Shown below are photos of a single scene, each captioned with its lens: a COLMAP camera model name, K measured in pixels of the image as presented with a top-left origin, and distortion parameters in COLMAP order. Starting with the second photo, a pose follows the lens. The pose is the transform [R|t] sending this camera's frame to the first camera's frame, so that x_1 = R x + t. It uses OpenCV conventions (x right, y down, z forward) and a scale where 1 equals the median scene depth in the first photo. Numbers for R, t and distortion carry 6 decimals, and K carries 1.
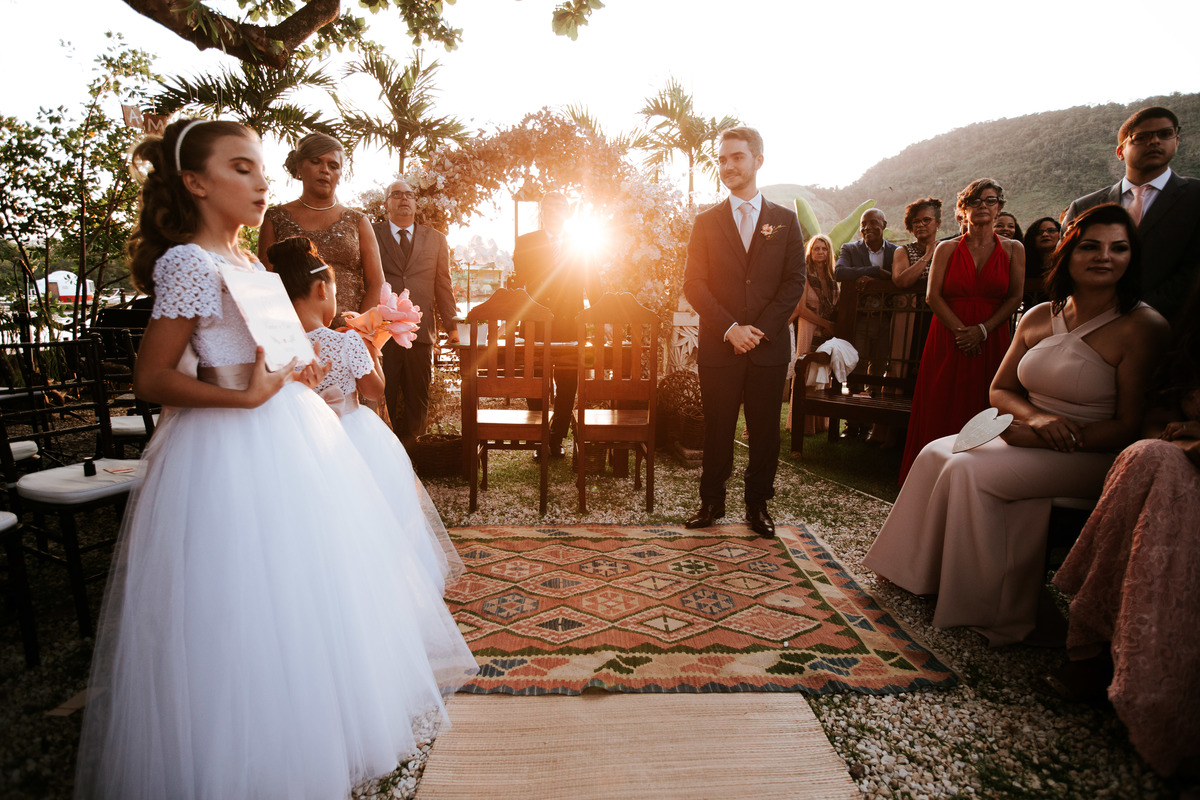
lens RADIAL K [[620.8, 0, 597.5], [0, 620.8, 397.1], [0, 0, 1]] dist [-0.050355, 0.033987]
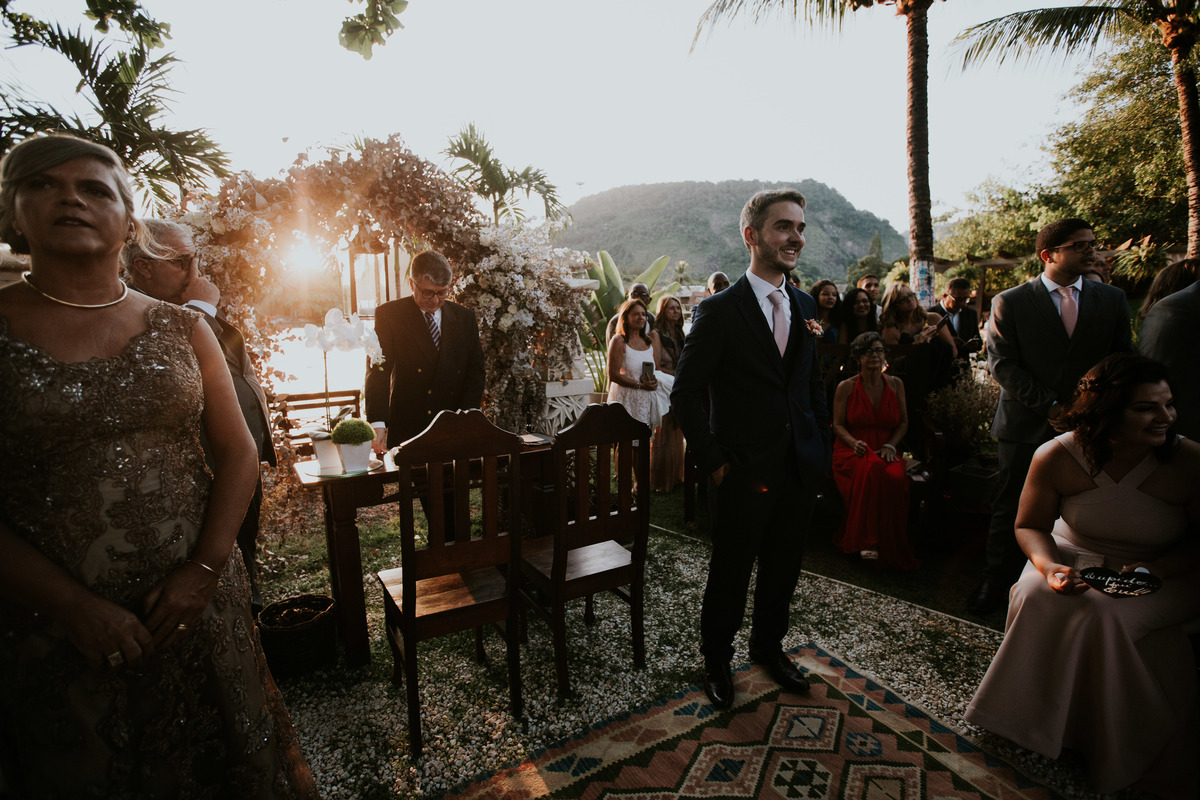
lens RADIAL K [[546.7, 0, 597.4], [0, 546.7, 399.5], [0, 0, 1]] dist [-0.042215, 0.013763]
pose [[0.889343, -0.078131, 0.450515, -0.127155], [0.084951, 0.996372, 0.005099, -0.083034], [-0.449279, 0.033737, 0.892754, 0.196826]]
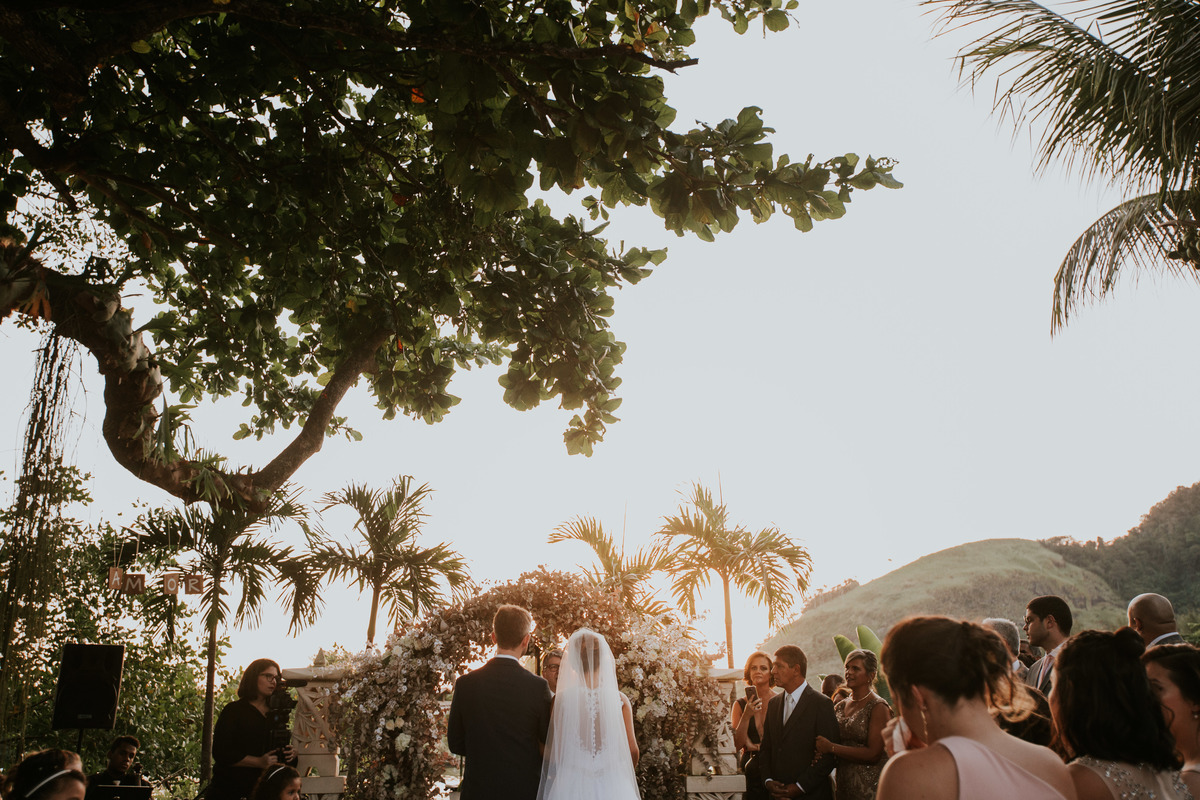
lens RADIAL K [[1144.8, 0, 595.7], [0, 1144.8, 394.5], [0, 0, 1]] dist [0.006252, 0.126286]
pose [[0.997954, -0.040976, -0.049074, 0.071780], [0.014281, 0.891081, -0.453620, 0.088136], [0.062316, 0.451992, 0.889843, -0.528468]]
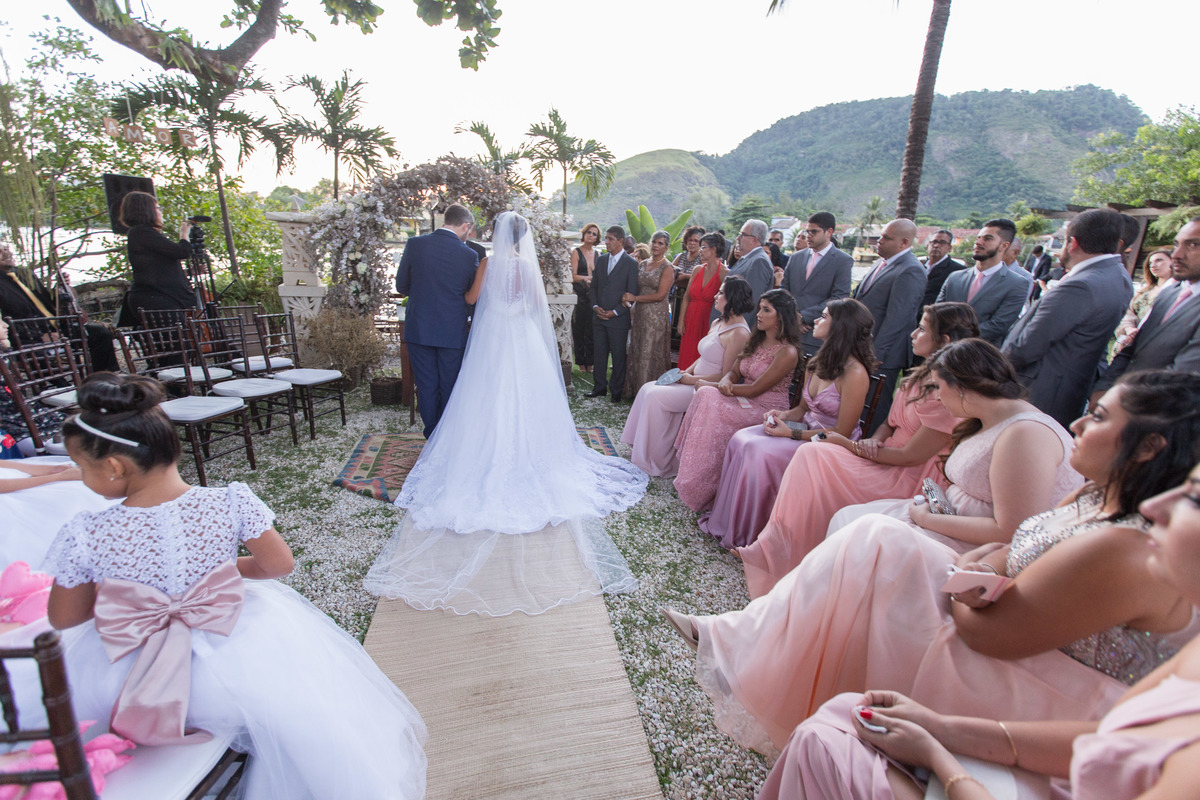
lens RADIAL K [[534.2, 0, 596.0], [0, 534.2, 401.0], [0, 0, 1]] dist [0.002782, -0.000383]
pose [[0.986897, -0.011405, 0.160947, 0.027491], [-0.007686, 0.993043, 0.117499, -0.025572], [-0.161168, -0.117197, 0.979944, -0.239115]]
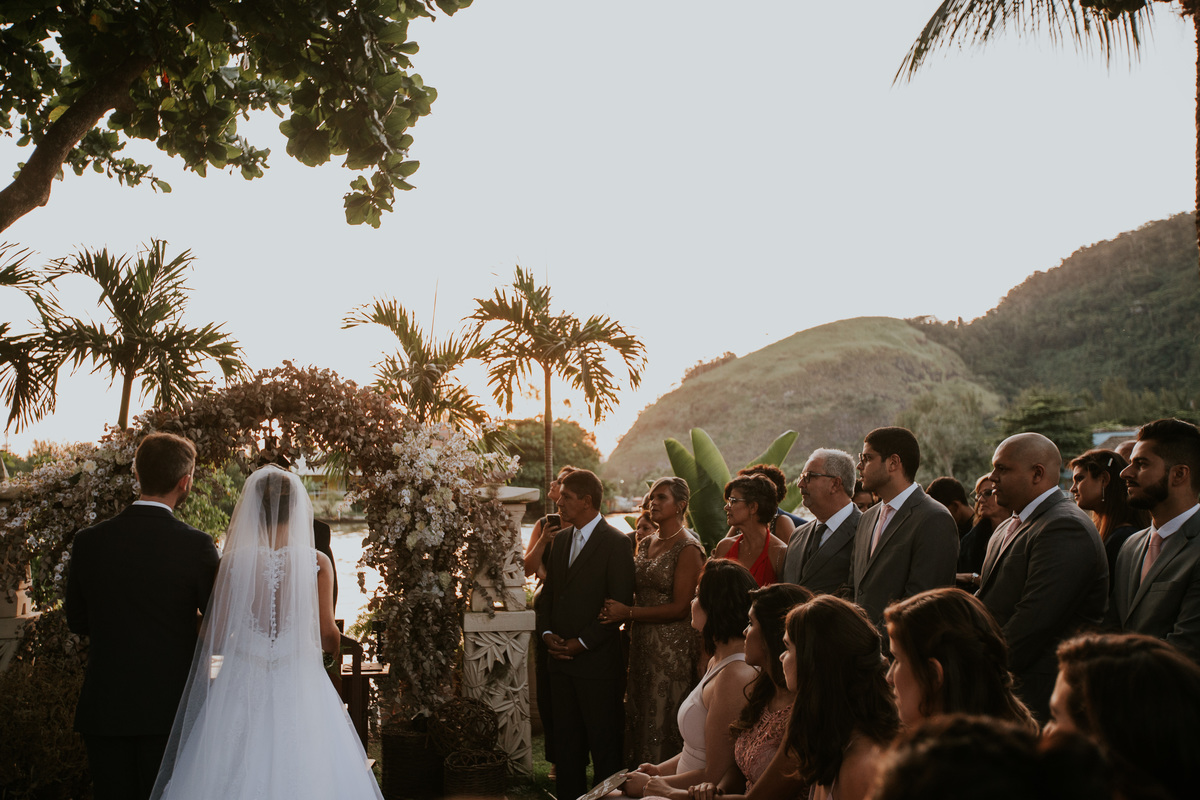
lens RADIAL K [[1132.7, 0, 595.0], [0, 1132.7, 398.3], [0, 0, 1]] dist [-0.000246, 0.135433]
pose [[0.998960, -0.012527, 0.043850, 0.166279], [0.023574, 0.964948, -0.261382, -0.020597], [-0.039039, 0.262143, 0.964239, -0.280292]]
